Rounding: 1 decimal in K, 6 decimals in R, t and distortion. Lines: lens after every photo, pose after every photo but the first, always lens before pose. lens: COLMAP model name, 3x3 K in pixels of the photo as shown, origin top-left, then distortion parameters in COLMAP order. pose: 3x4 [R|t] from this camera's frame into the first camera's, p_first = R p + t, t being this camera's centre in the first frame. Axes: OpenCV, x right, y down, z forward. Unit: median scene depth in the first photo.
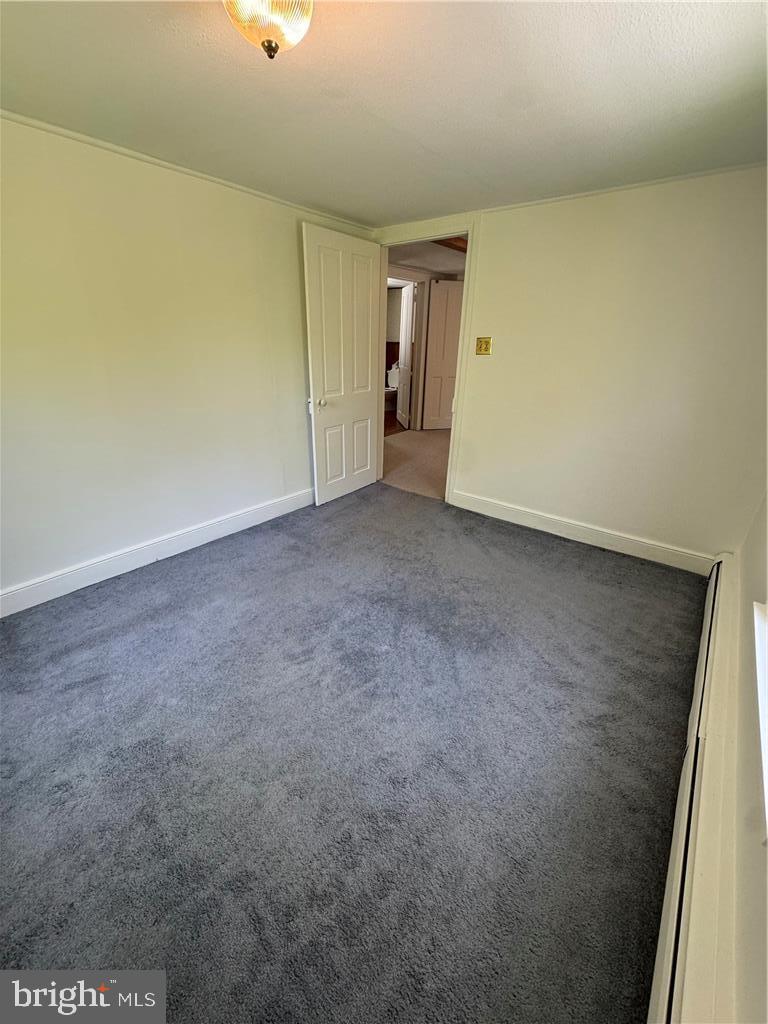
lens RADIAL K [[410.2, 0, 391.1], [0, 410.2, 512.9], [0, 0, 1]] dist [-0.004010, 0.000303]
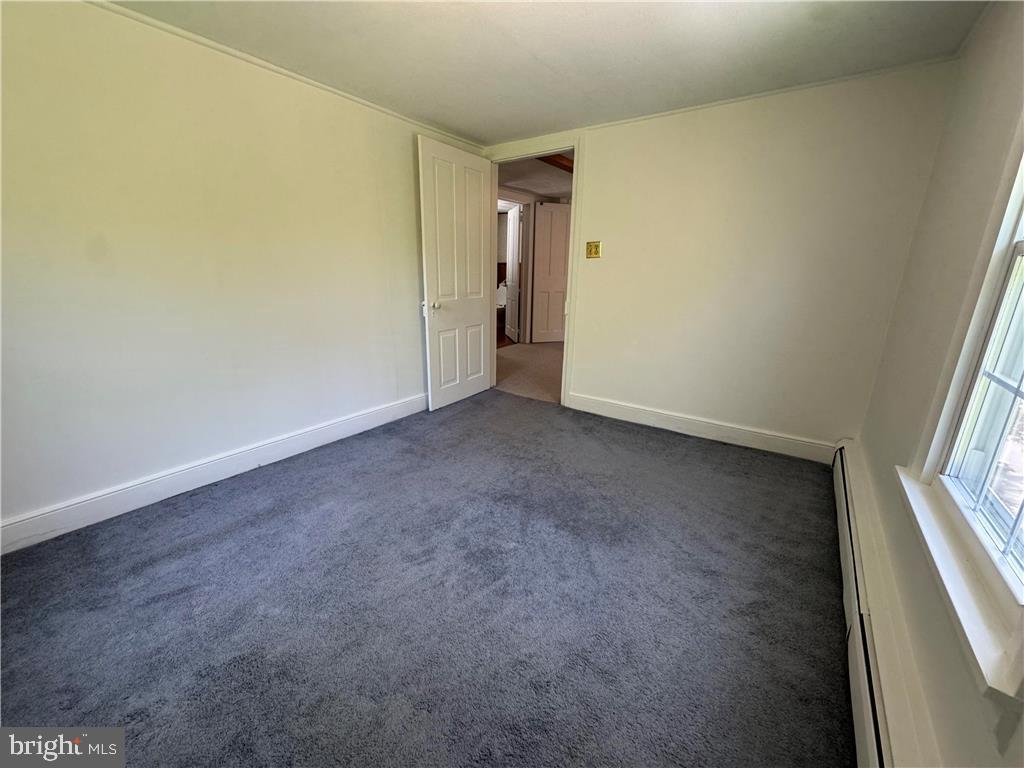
lens RADIAL K [[410.2, 0, 519.0], [0, 410.2, 386.5], [0, 0, 1]] dist [-0.004010, 0.000303]
pose [[0.998217, -0.023189, 0.055008, -0.043220], [0.029871, 0.991839, -0.123949, 0.091143], [-0.051685, 0.125371, 0.990763, 0.041171]]
